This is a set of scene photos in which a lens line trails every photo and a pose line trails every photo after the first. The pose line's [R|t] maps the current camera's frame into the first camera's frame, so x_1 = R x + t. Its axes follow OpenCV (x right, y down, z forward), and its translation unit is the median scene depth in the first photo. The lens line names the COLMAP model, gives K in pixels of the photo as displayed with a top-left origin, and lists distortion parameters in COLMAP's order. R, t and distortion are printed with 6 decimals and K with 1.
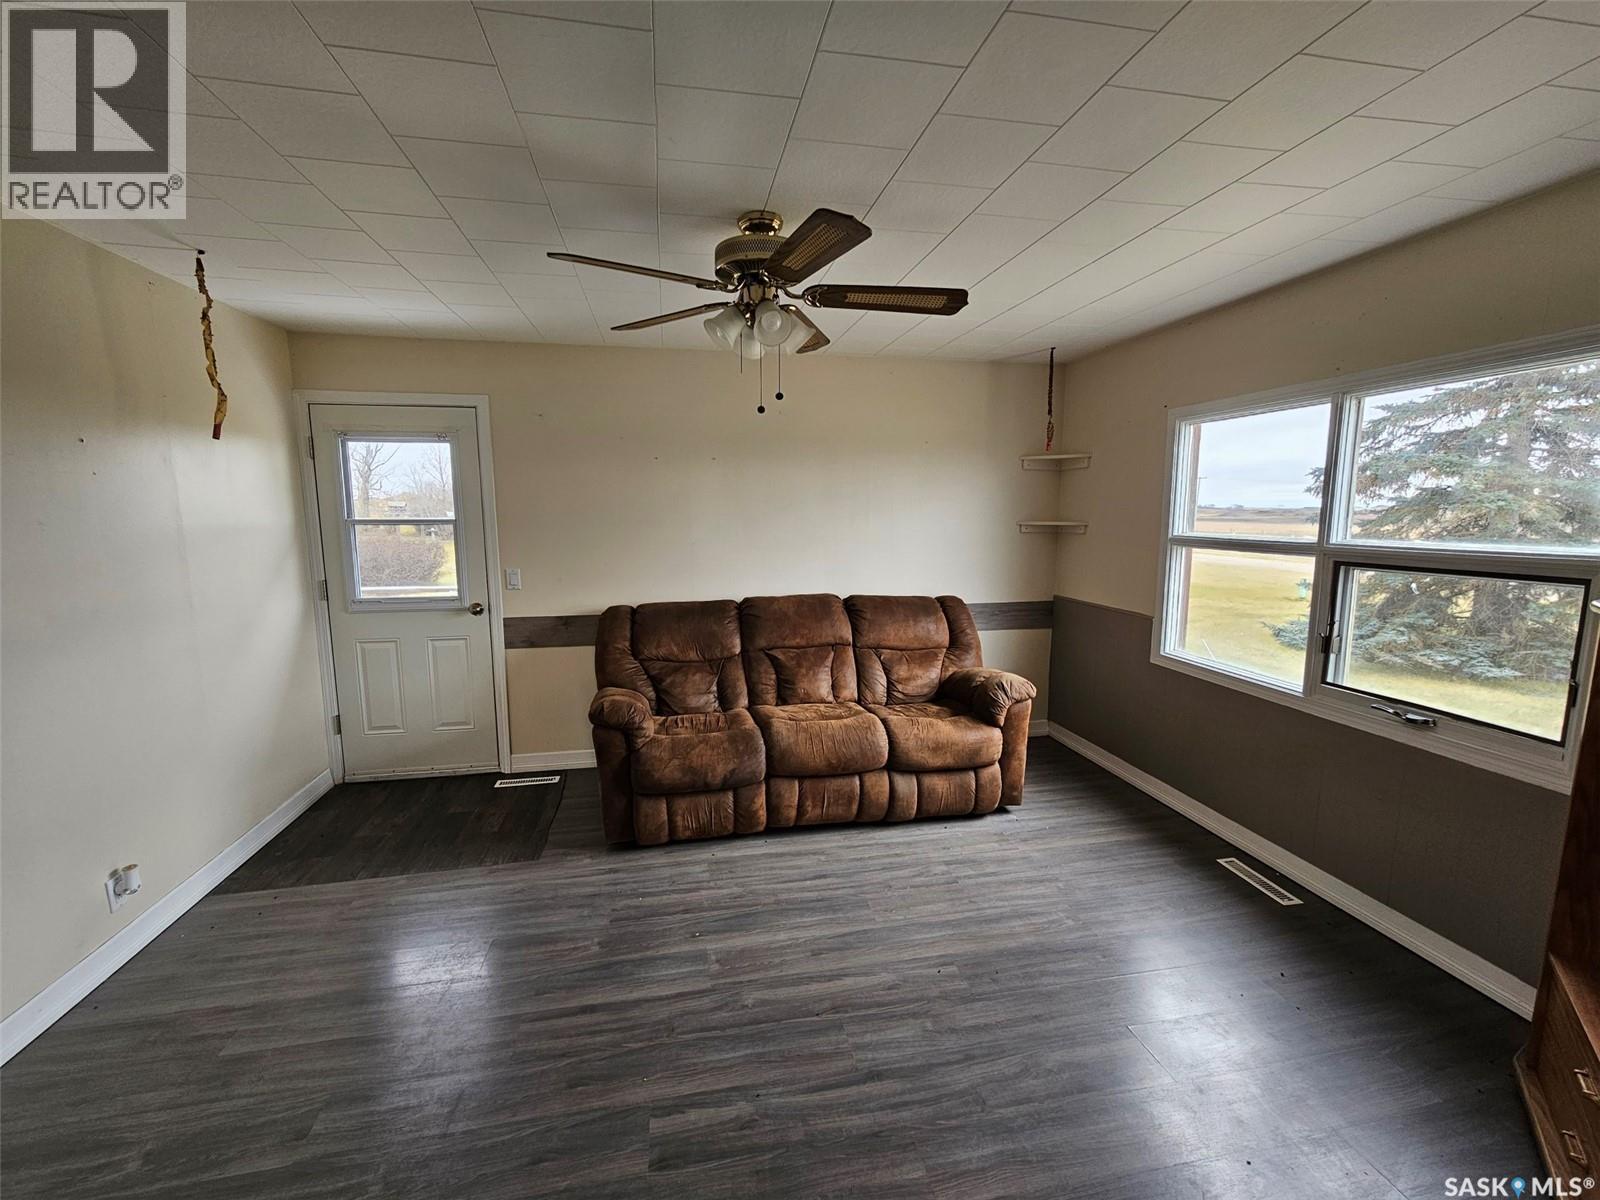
lens RADIAL K [[651.4, 0, 787.6], [0, 651.4, 594.0], [0, 0, 1]] dist [0.000465, -0.000816]
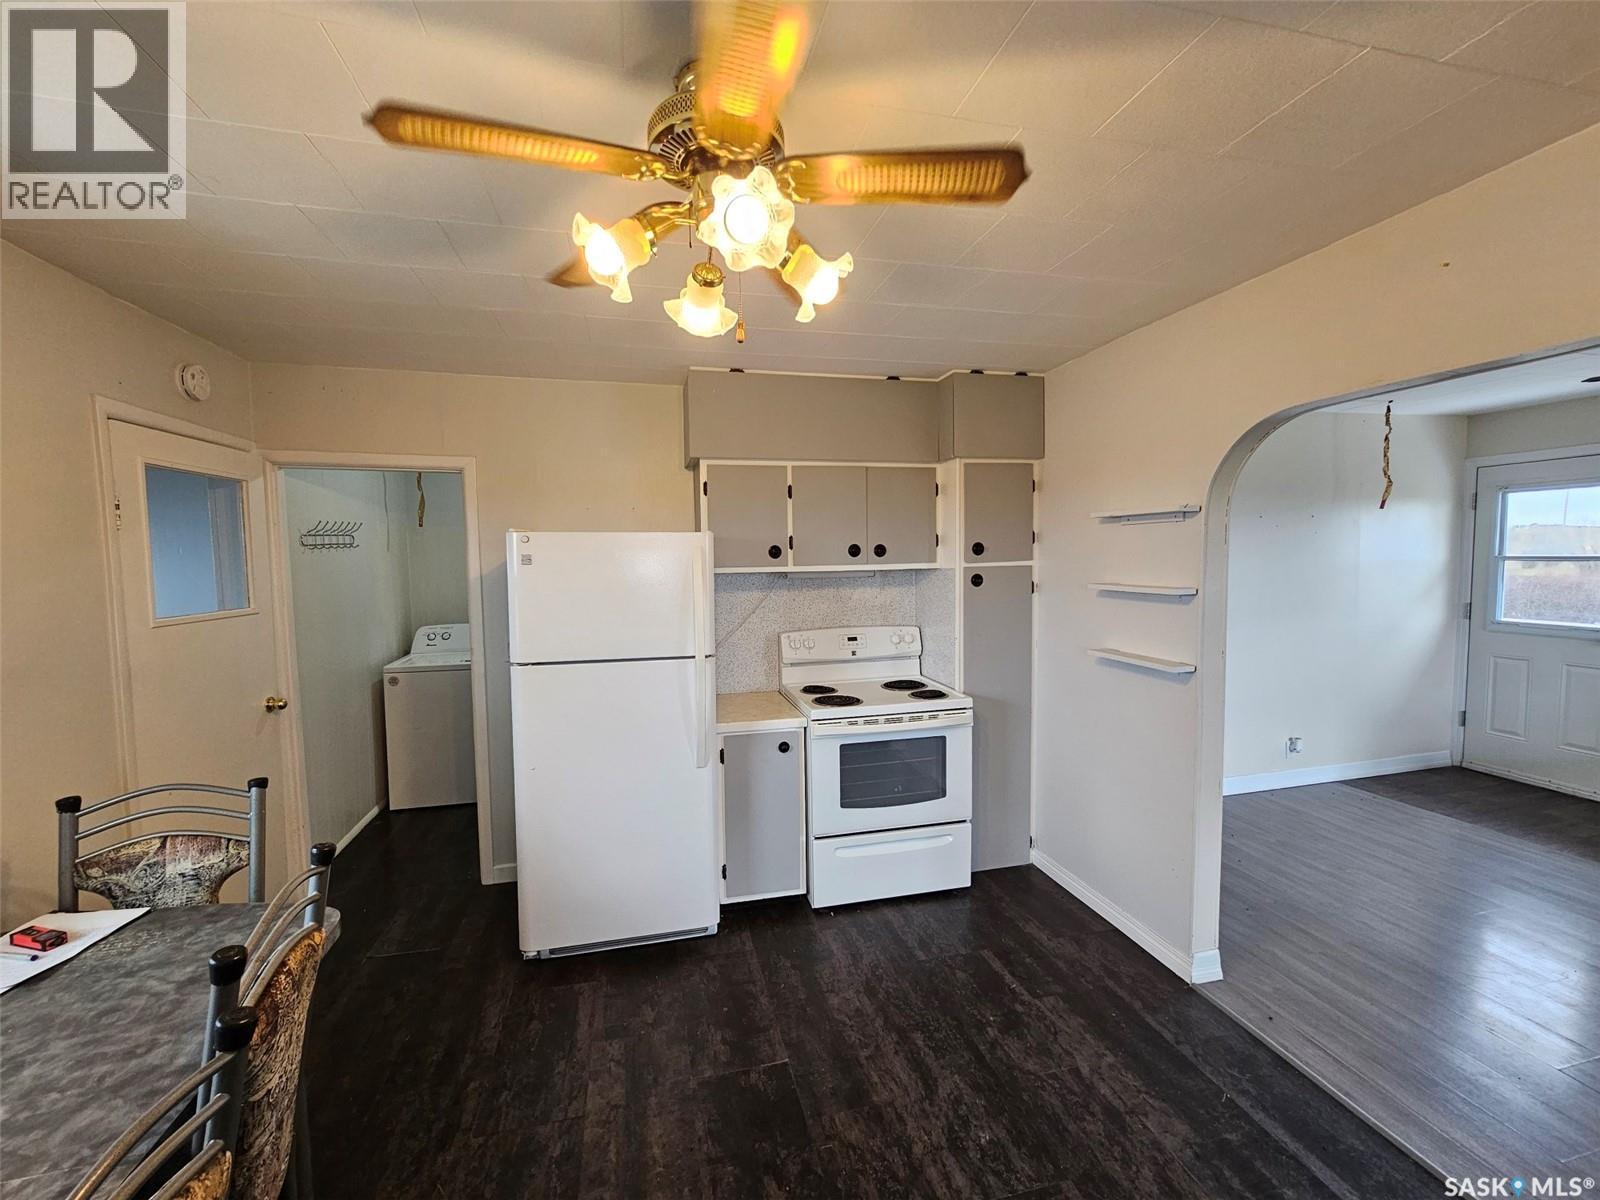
lens RADIAL K [[651.4, 0, 787.6], [0, 651.4, 594.0], [0, 0, 1]] dist [0.000465, -0.000816]
pose [[0.043923, 0.065830, -0.996864, 0.585938], [-0.117367, 0.991257, 0.060288, 0.047876], [0.992117, 0.114350, 0.051265, -0.460617]]
